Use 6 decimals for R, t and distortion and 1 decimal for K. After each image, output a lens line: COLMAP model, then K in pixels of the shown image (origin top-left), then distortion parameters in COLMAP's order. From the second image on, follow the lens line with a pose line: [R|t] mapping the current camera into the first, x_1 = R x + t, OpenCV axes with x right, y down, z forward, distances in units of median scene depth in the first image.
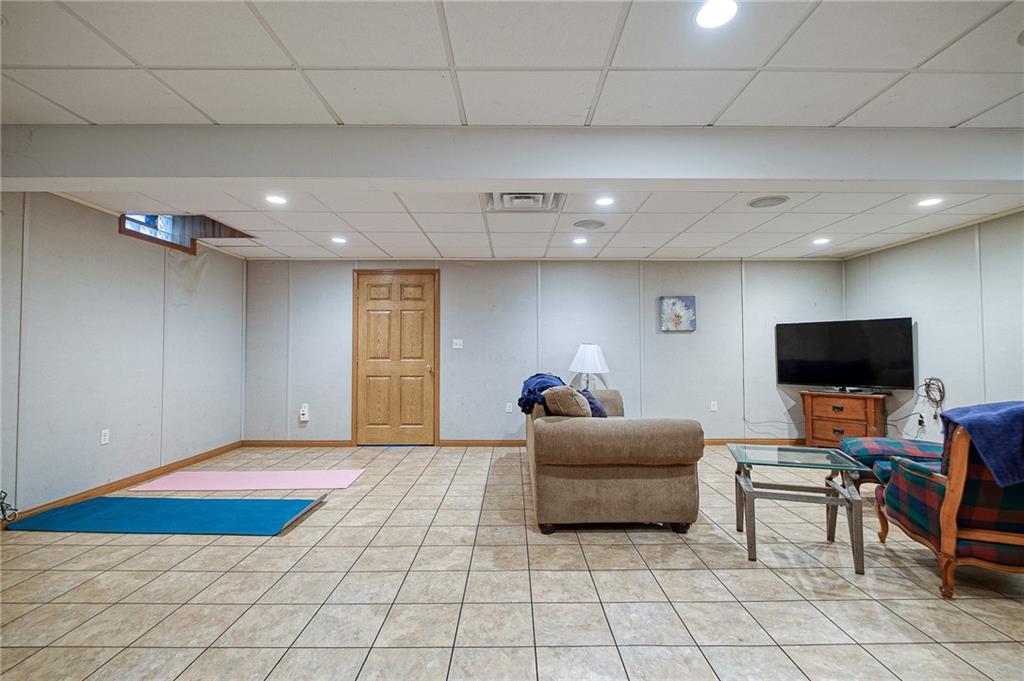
lens RADIAL K [[452.6, 0, 515.2], [0, 452.6, 342.9], [0, 0, 1]] dist [-0.005661, -0.000914]
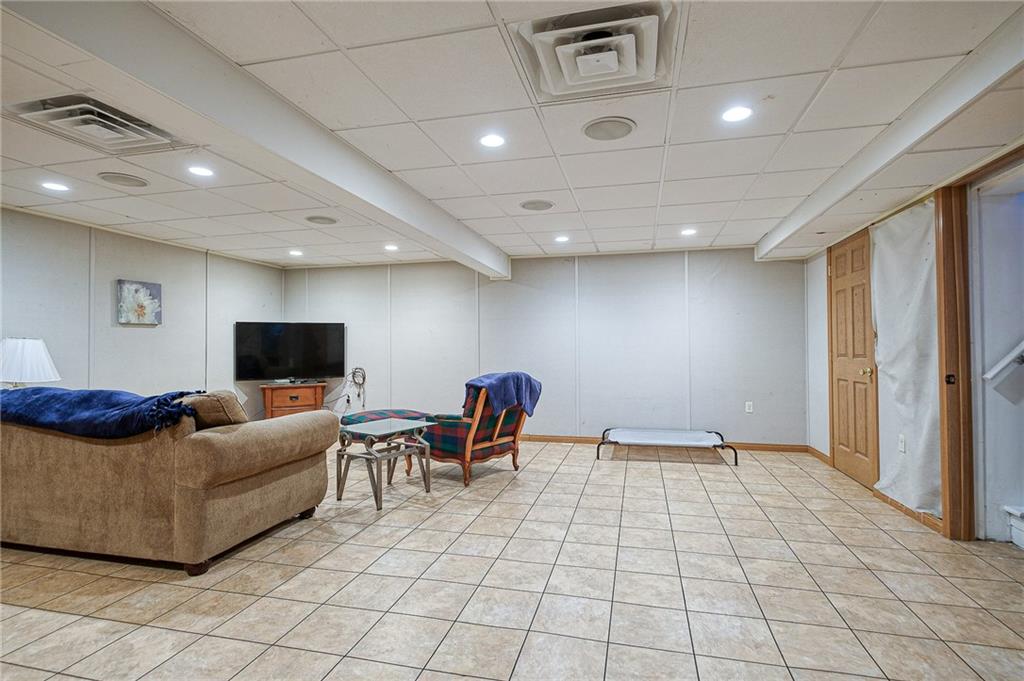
lens RADIAL K [[487.1, 0, 516.3], [0, 487.1, 339.8], [0, 0, 1]] dist [0.000544, 0.000453]
pose [[0.254719, 0.014640, 0.966904, -0.585523], [-0.016131, 0.999811, -0.010889, 0.000598], [-0.966881, -0.012823, 0.254907, 0.211502]]
